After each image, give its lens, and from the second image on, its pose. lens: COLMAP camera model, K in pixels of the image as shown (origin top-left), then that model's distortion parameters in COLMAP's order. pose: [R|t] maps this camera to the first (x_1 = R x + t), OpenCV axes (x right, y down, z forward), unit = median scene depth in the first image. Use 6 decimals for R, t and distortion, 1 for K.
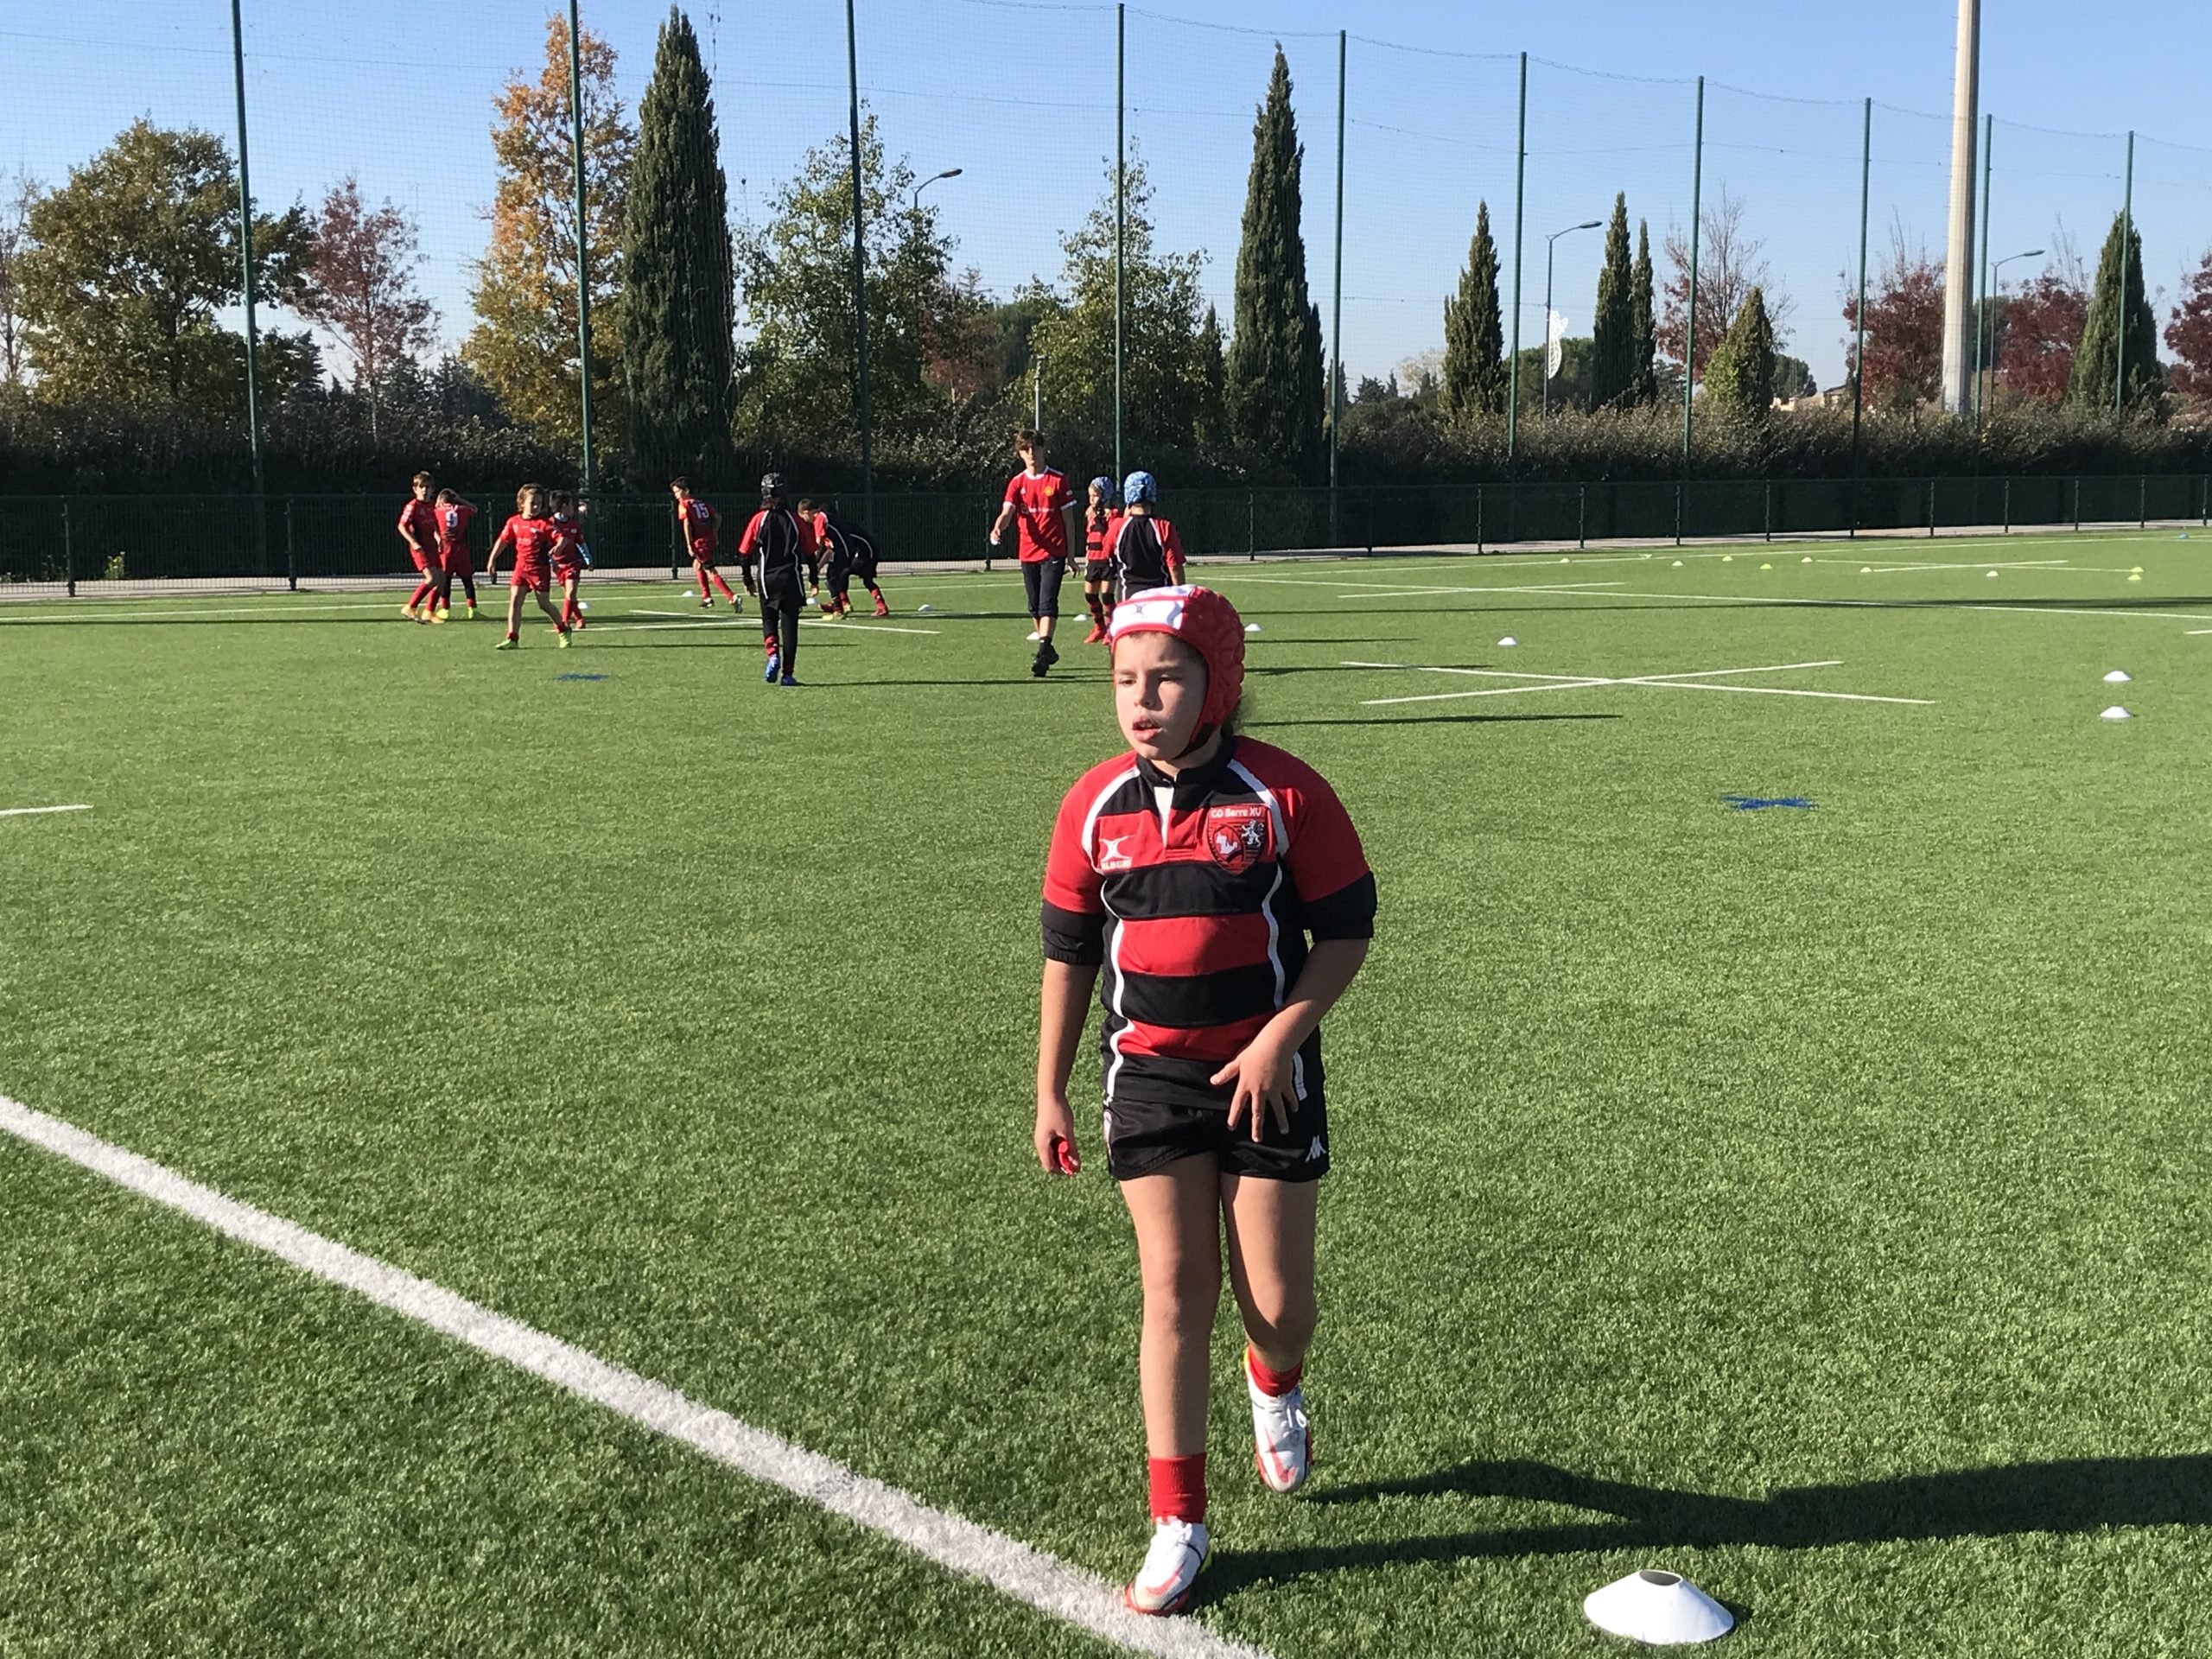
lens RADIAL K [[2914.1, 0, 1106.1], [0, 2914.1, 828.4], [0, 0, 1]] dist [0.129153, -0.423078]
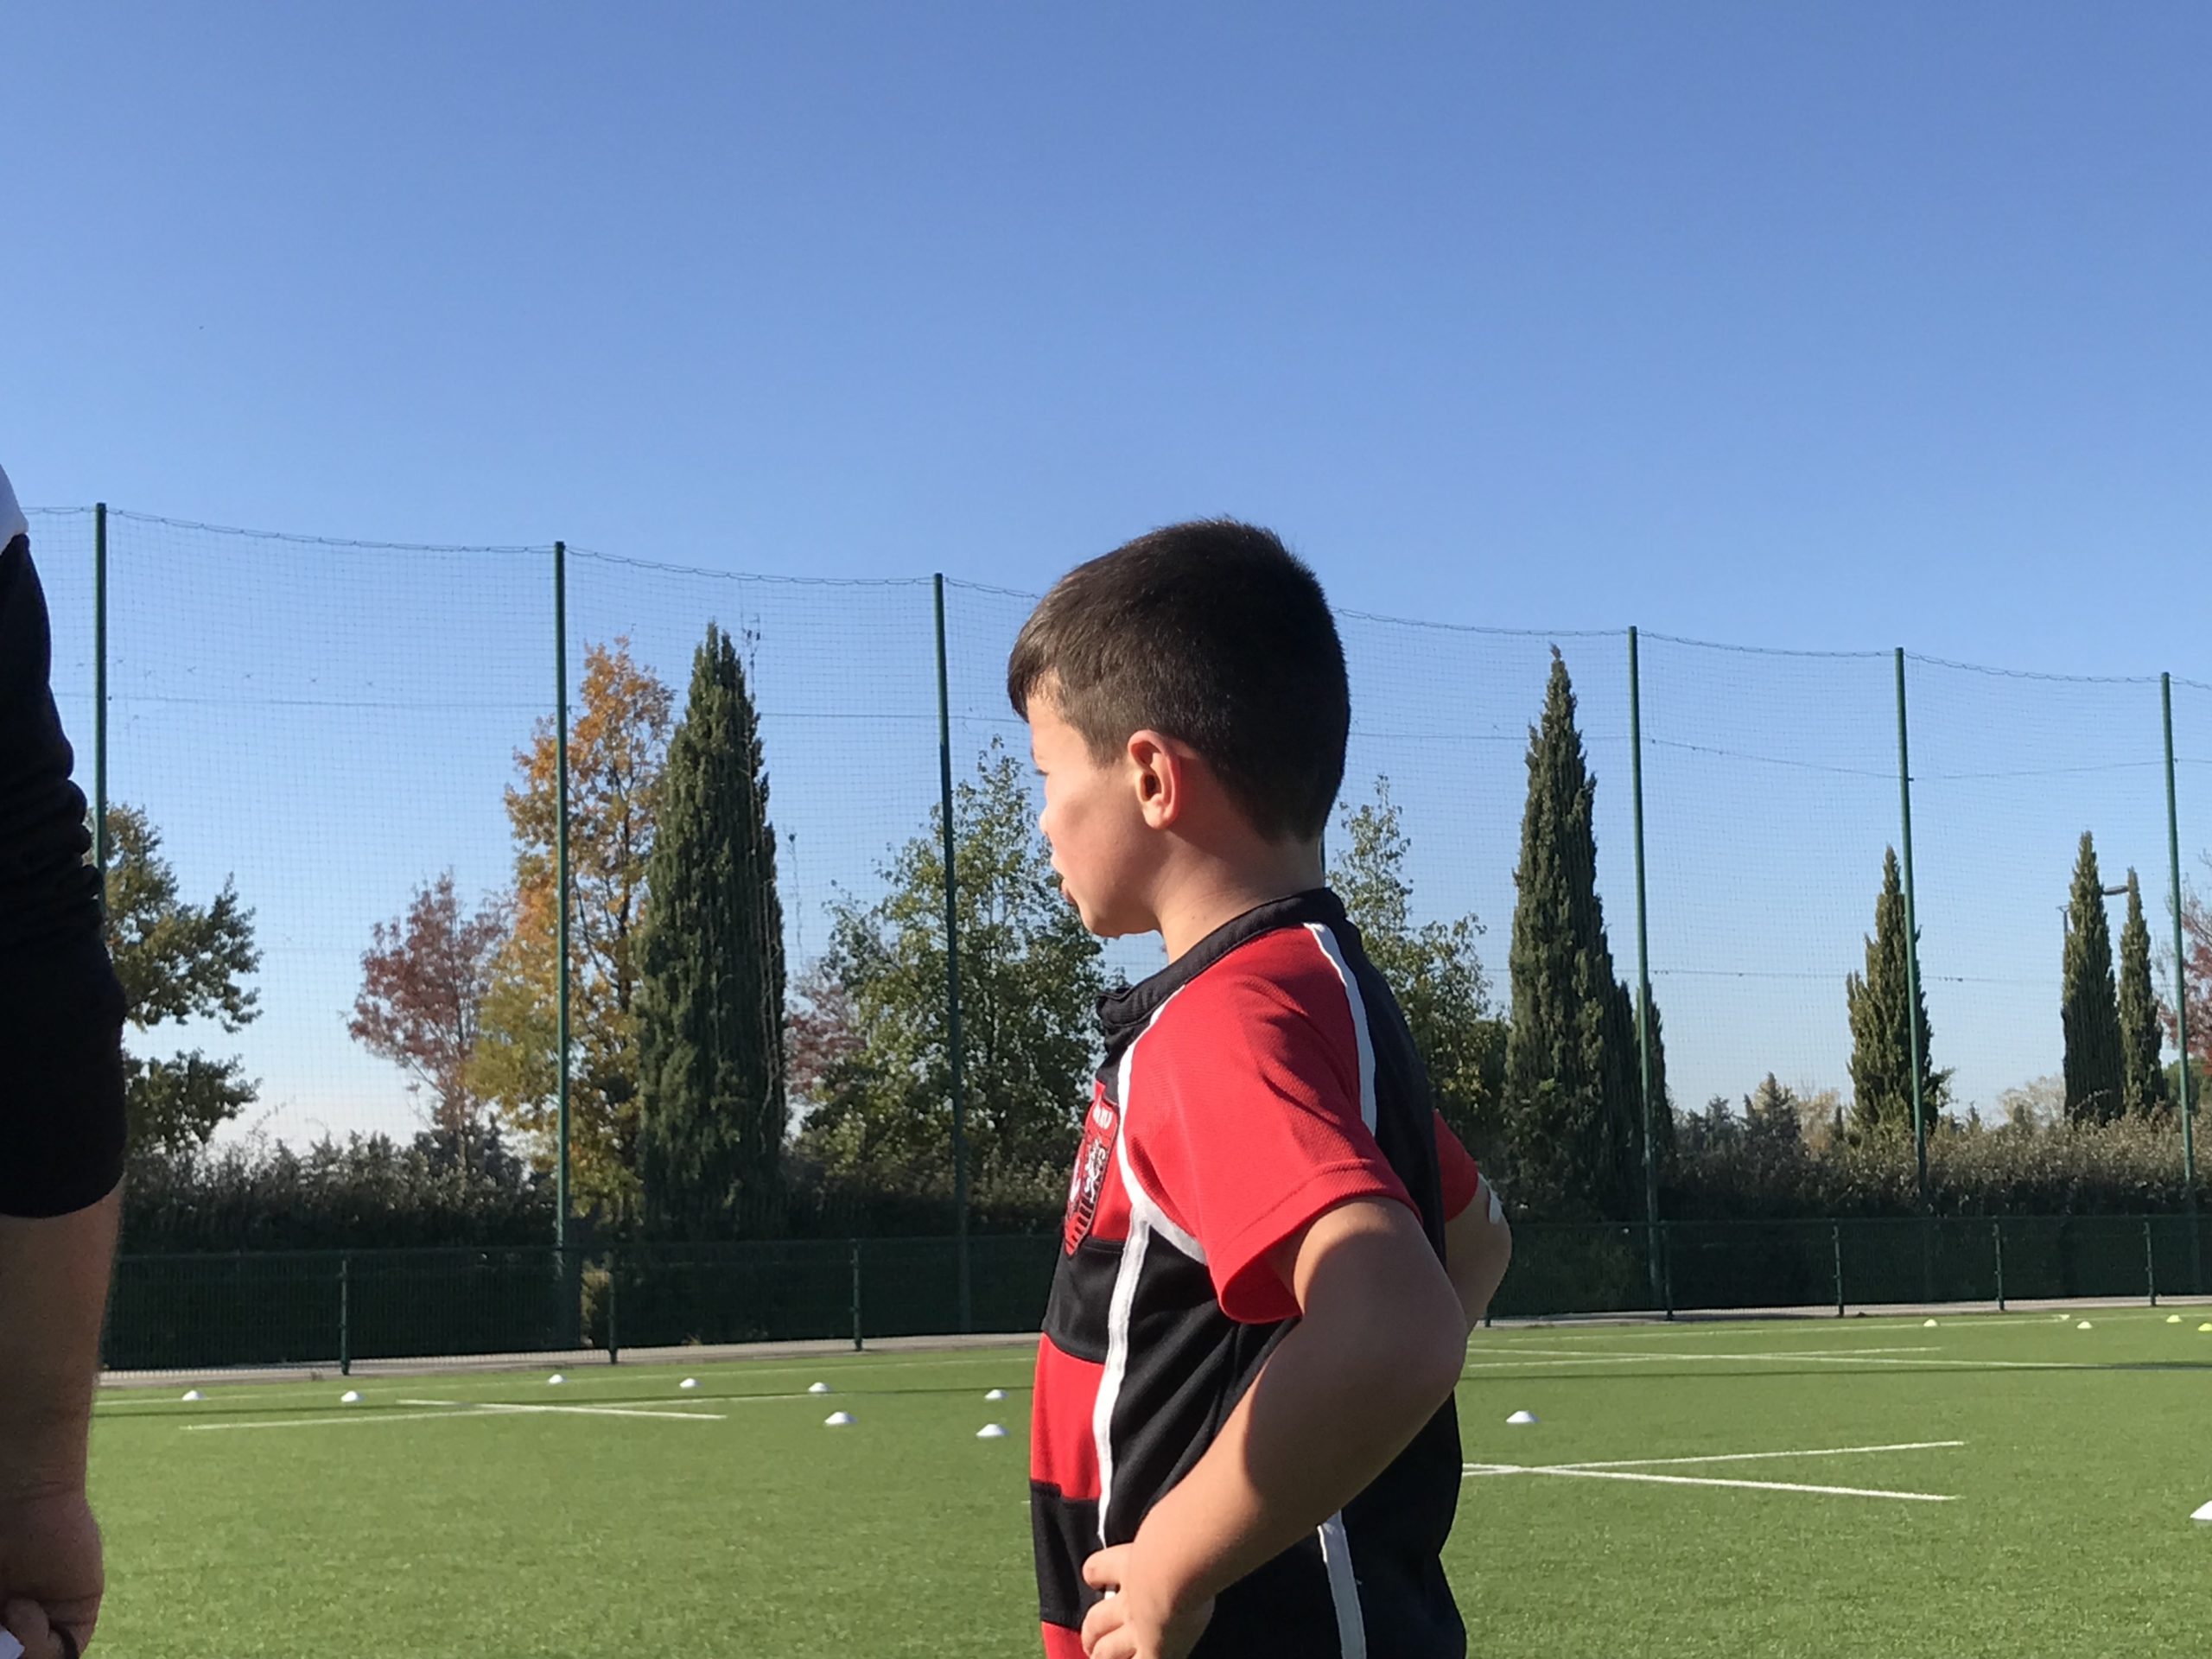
lens RADIAL K [[3641.4, 0, 1105.7], [0, 3641.4, 821.4], [0, 0, 1]] dist [0.359235, -1.866751]
pose [[0.988790, -0.038187, -0.144350, 0.083148], [0.003152, 0.971867, -0.235511, -0.000493], [0.149282, 0.232416, 0.961092, 0.084155]]
